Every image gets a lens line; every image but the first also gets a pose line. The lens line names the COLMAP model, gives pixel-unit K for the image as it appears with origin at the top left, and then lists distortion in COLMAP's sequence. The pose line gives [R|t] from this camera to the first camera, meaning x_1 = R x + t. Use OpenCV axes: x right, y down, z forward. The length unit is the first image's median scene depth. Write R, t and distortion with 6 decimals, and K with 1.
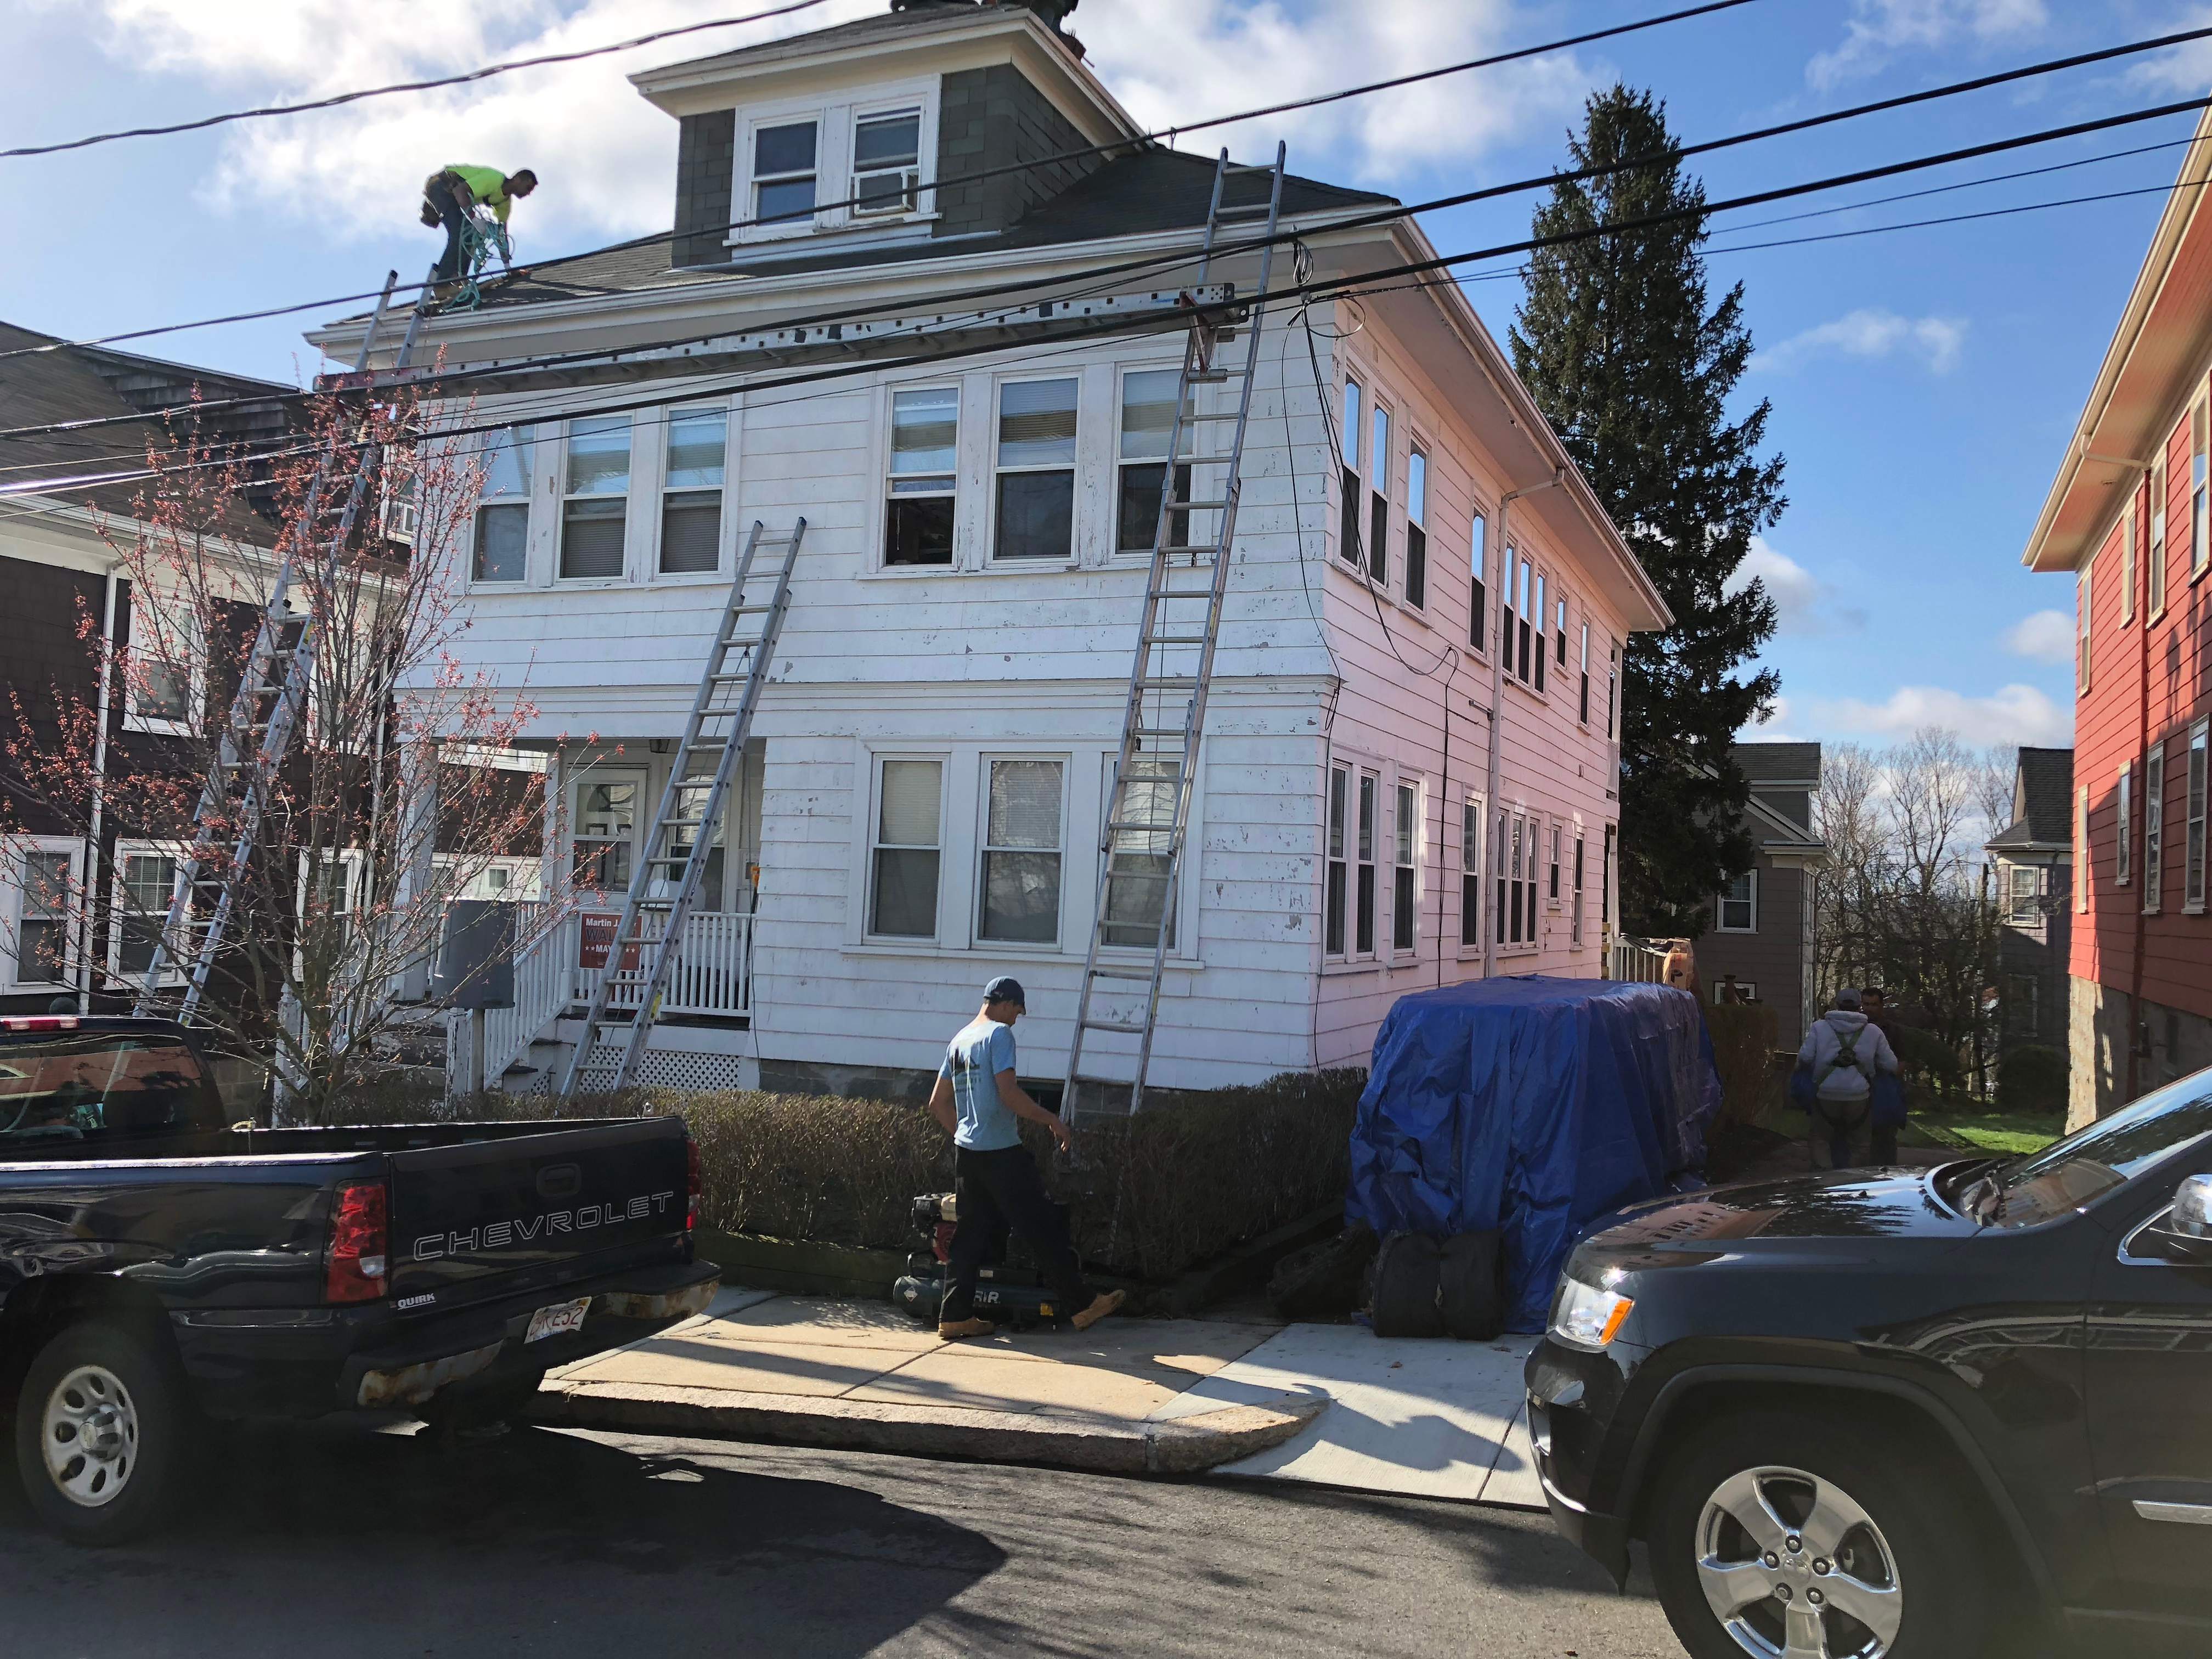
lens RADIAL K [[1854.1, 0, 1098.7], [0, 1854.1, 793.1], [0, 0, 1]] dist [0.006938, 0.000677]
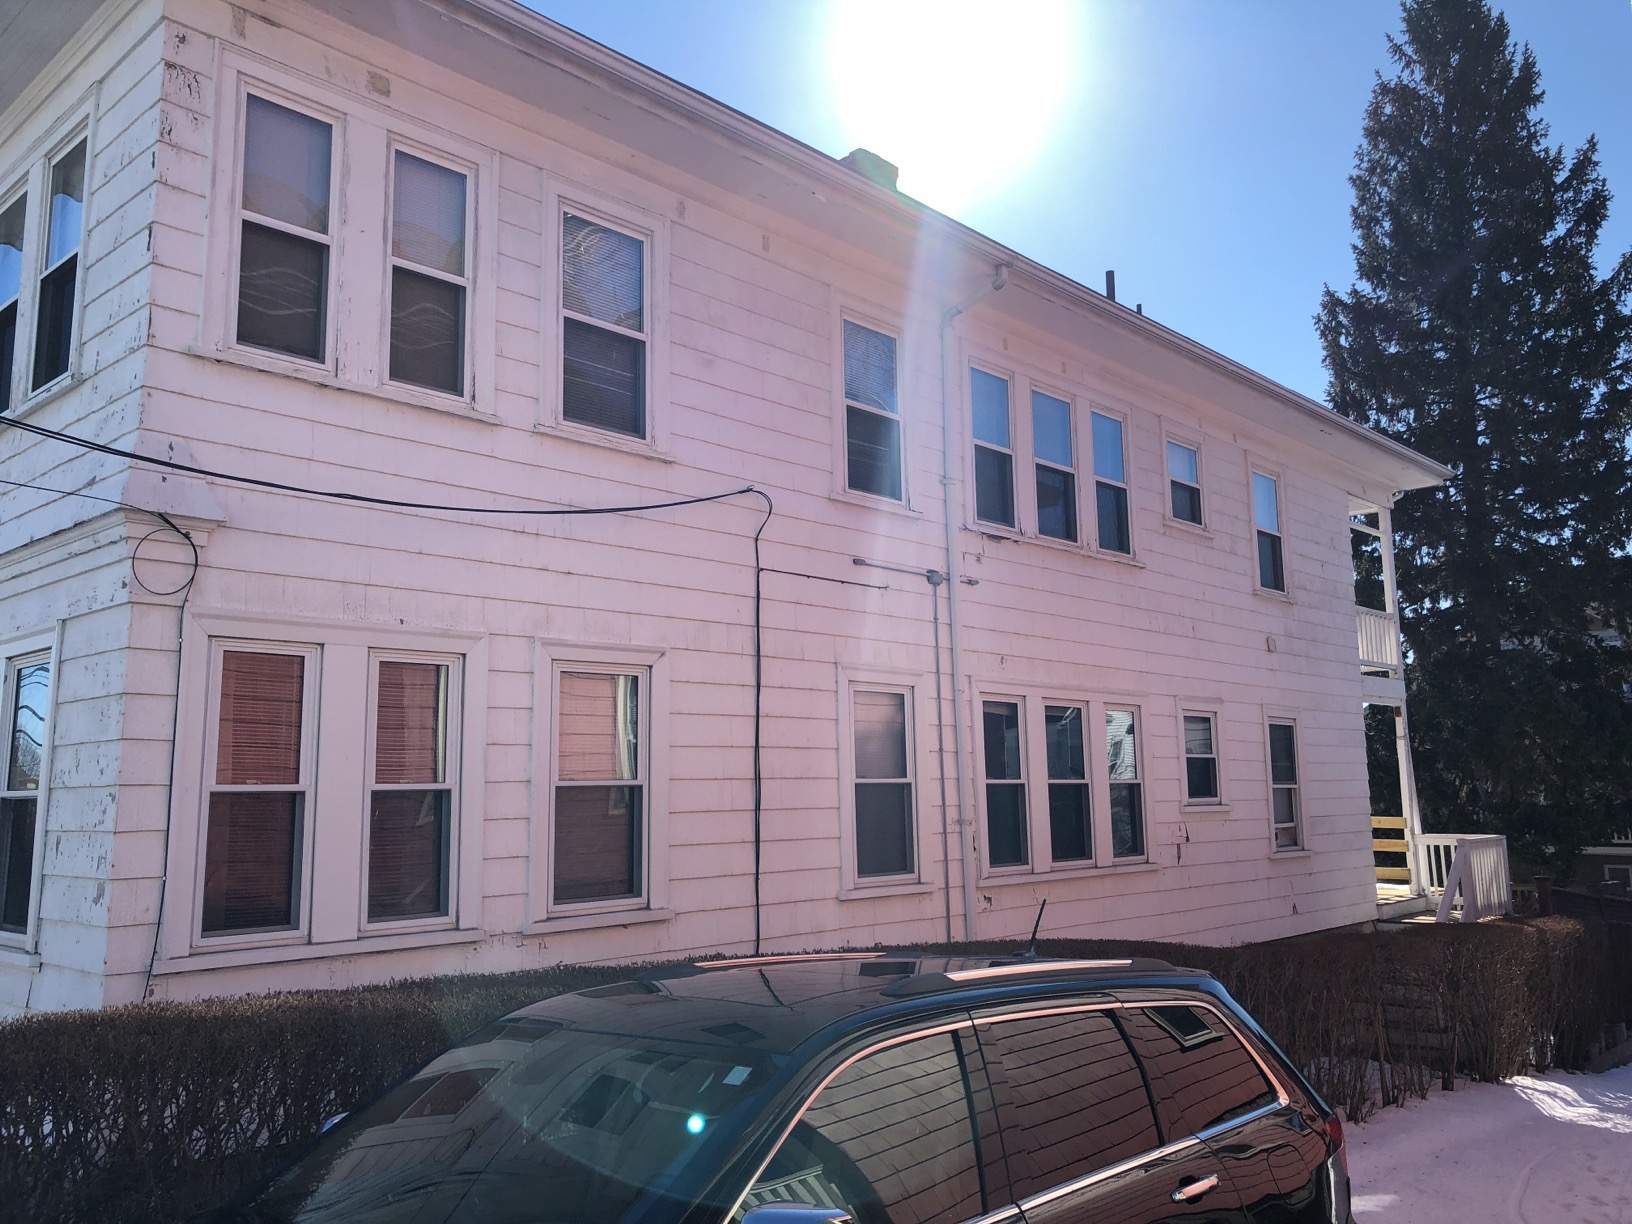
lens RADIAL K [[1289.4, 0, 889.4], [0, 1289.4, 605.0], [0, 0, 1]] dist [0.057844, -0.097762]
pose [[0.934865, -0.112220, -0.336800, 0.403602], [0.077381, 0.990326, -0.115182, 0.033862], [0.346467, 0.081617, 0.934505, 0.514696]]
